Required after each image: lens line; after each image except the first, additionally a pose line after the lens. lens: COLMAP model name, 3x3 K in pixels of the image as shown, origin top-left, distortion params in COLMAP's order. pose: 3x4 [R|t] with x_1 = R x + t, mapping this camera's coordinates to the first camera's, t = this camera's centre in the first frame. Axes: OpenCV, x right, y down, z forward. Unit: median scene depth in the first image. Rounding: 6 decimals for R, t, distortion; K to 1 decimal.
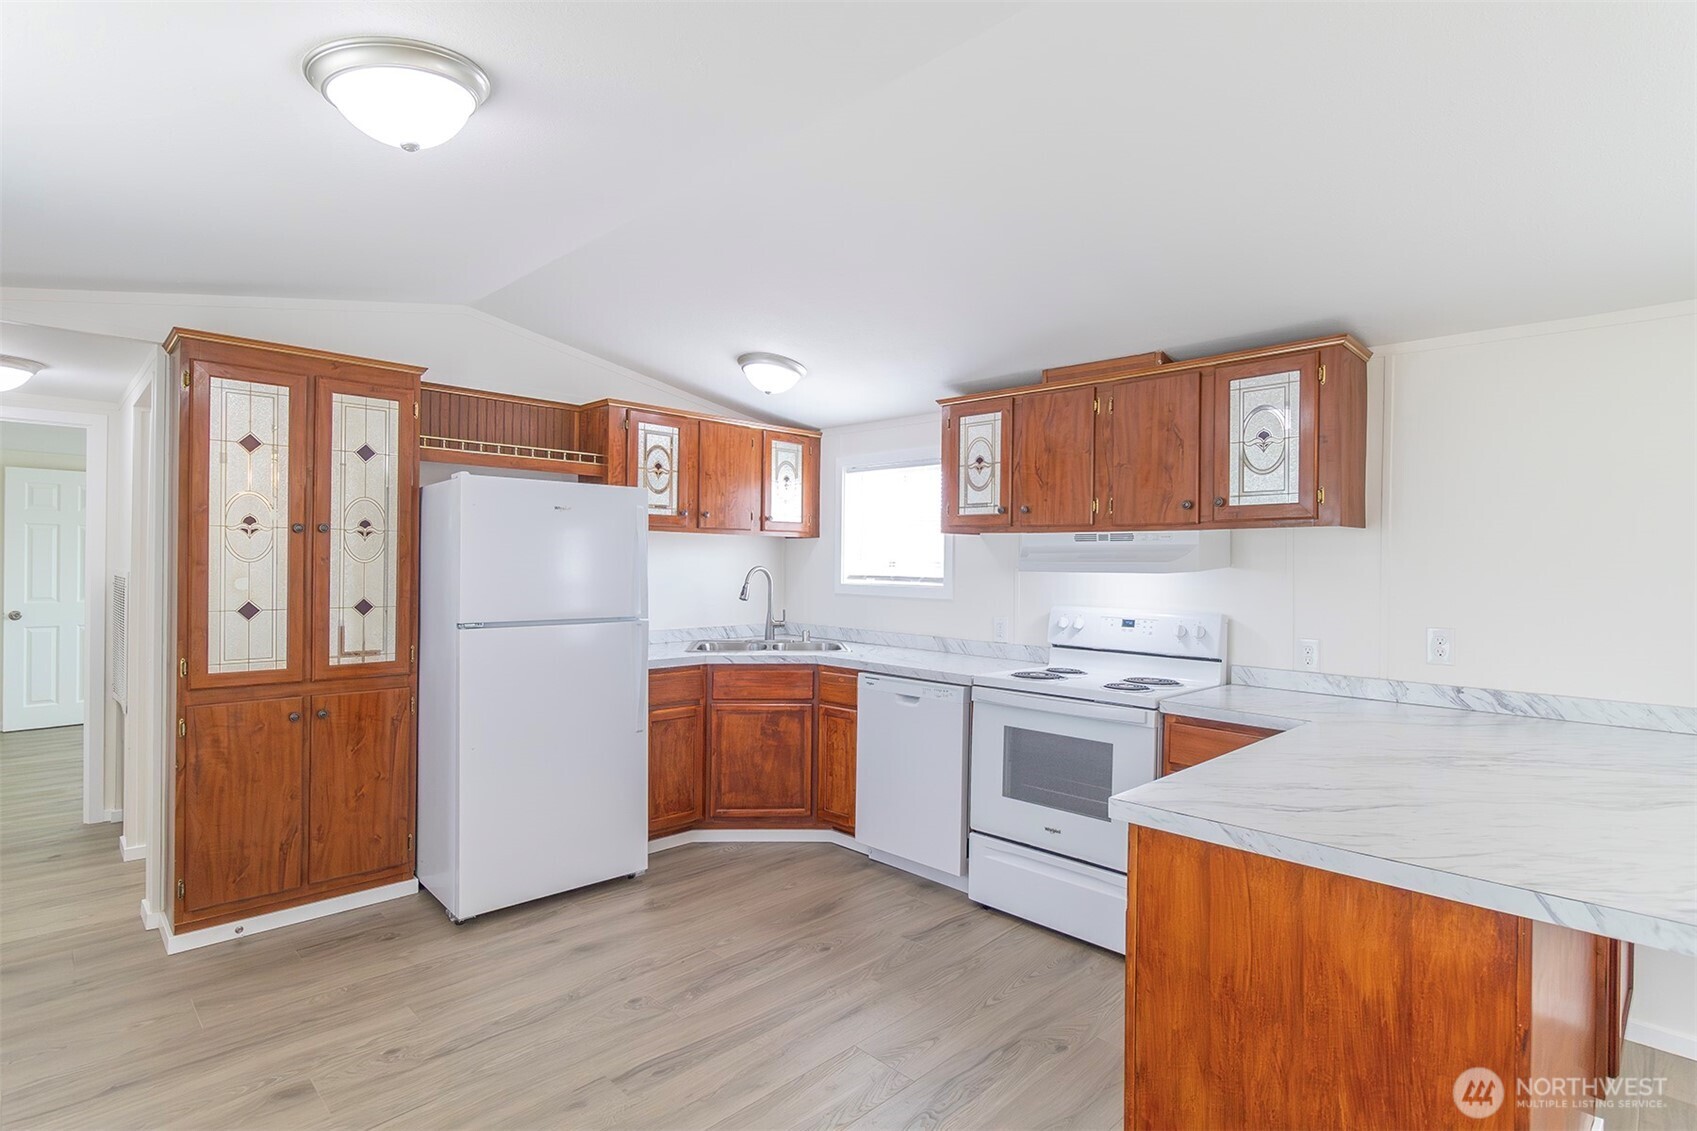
lens RADIAL K [[838.3, 0, 842.5], [0, 838.3, 558.6], [0, 0, 1]] dist [-0.000701, -0.002969]
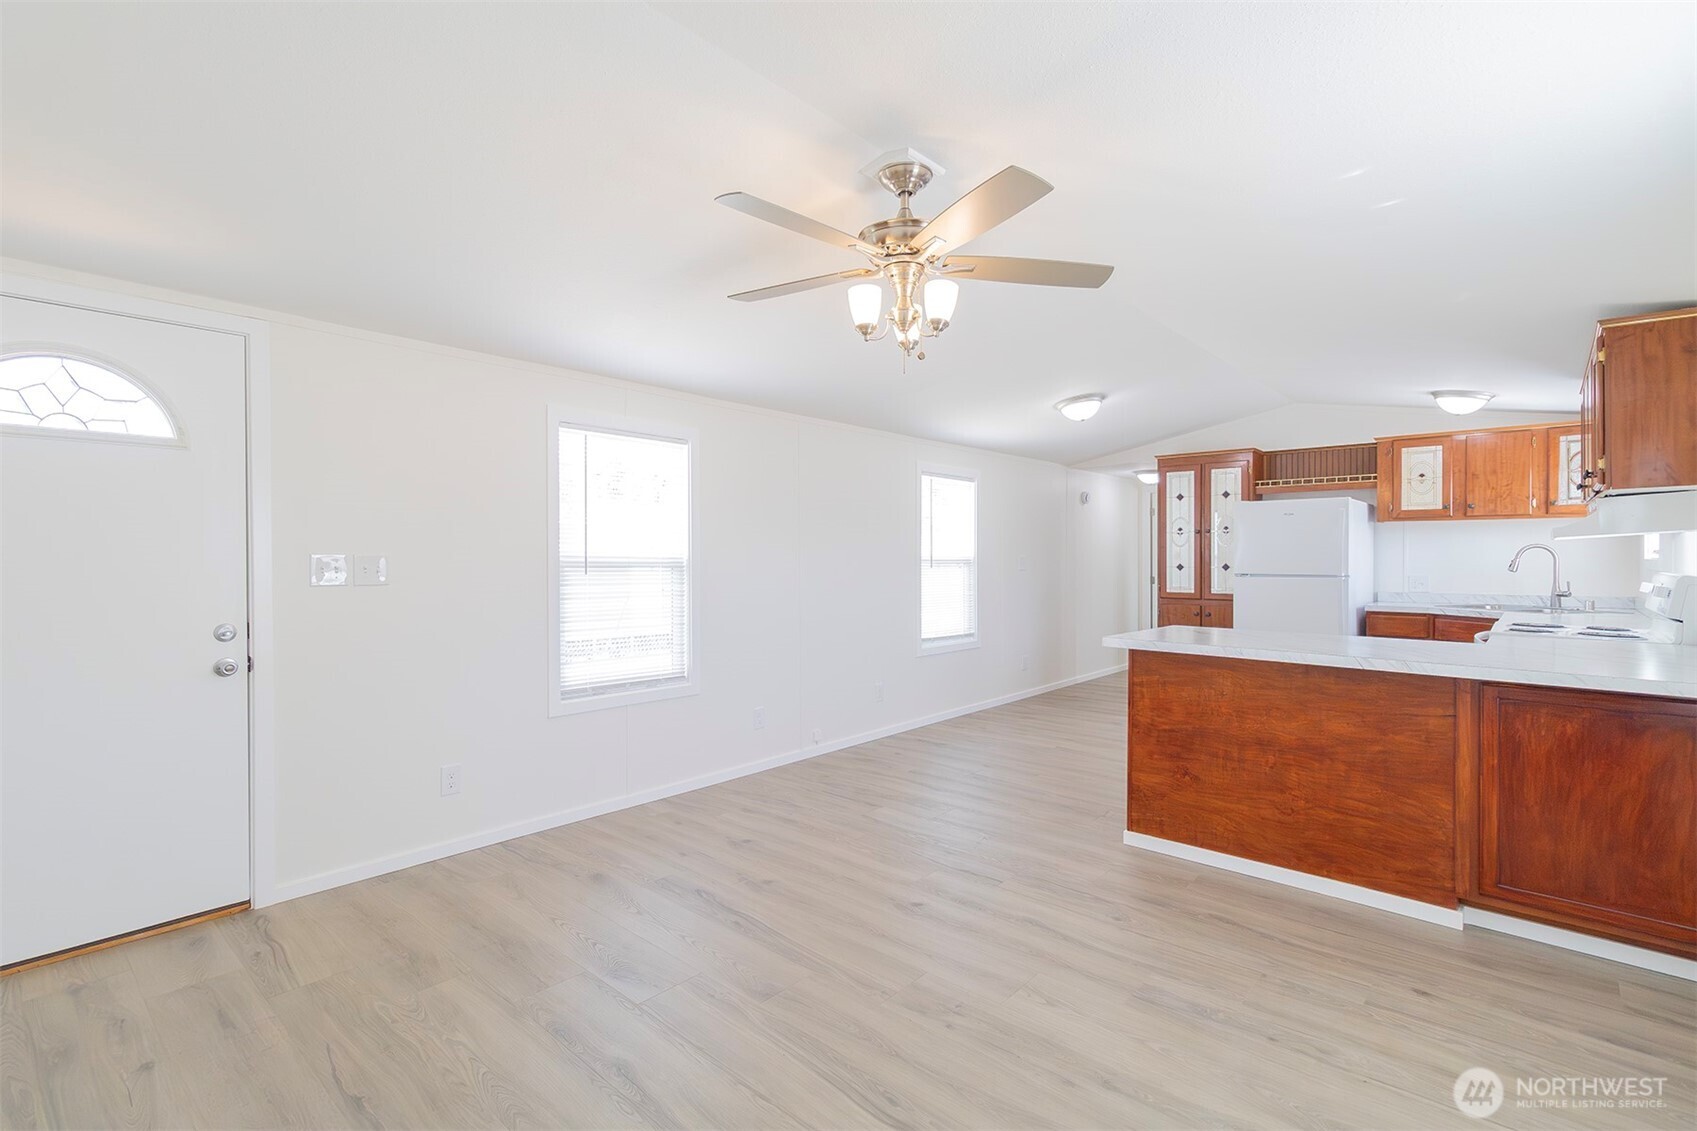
lens RADIAL K [[774.9, 0, 856.8], [0, 774.9, 564.6], [0, 0, 1]] dist [-0.005958, 0.001696]
pose [[0.066544, -0.001744, -0.997782, 1.226453], [0.006736, 0.999976, -0.001299, 0.043441], [0.997761, -0.006635, 0.066554, -0.058906]]
